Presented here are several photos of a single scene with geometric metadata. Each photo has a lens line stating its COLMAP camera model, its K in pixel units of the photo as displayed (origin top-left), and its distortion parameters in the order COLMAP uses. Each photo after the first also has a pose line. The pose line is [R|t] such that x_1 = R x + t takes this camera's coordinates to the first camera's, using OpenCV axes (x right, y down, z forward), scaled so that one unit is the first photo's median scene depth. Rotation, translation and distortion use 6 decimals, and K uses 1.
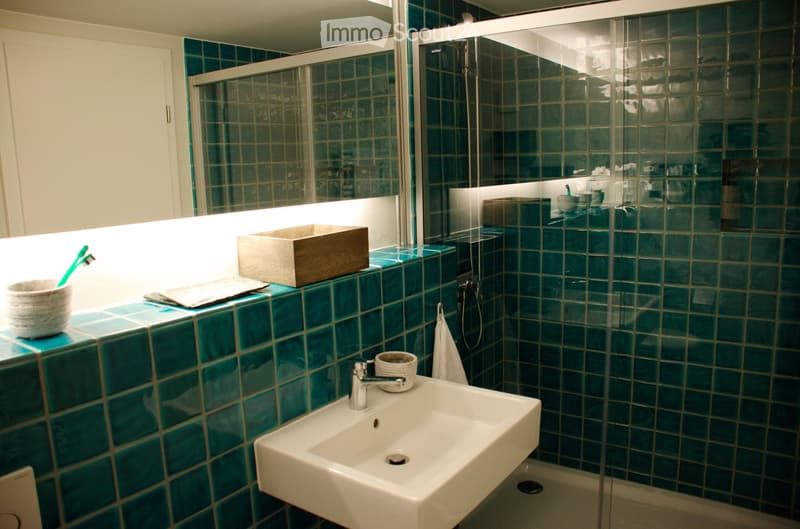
lens RADIAL K [[615.3, 0, 400.0], [0, 615.3, 264.5], [0, 0, 1]] dist [-0.161645, 0.095953]
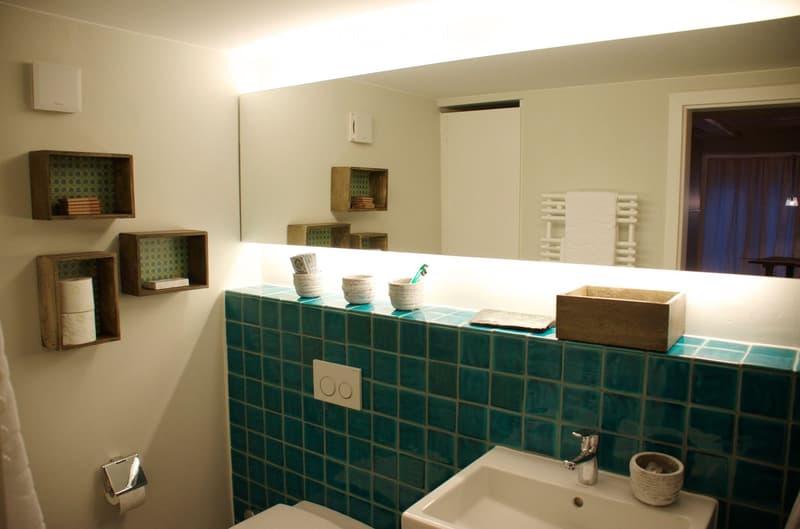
lens RADIAL K [[615.3, 0, 400.0], [0, 615.3, 264.5], [0, 0, 1]] dist [-0.161645, 0.095953]
pose [[-0.022111, 0.146073, -0.989027, 0.957696], [-0.151346, 0.977378, 0.147736, -0.225970], [0.988234, 0.152952, 0.000497, 0.779045]]
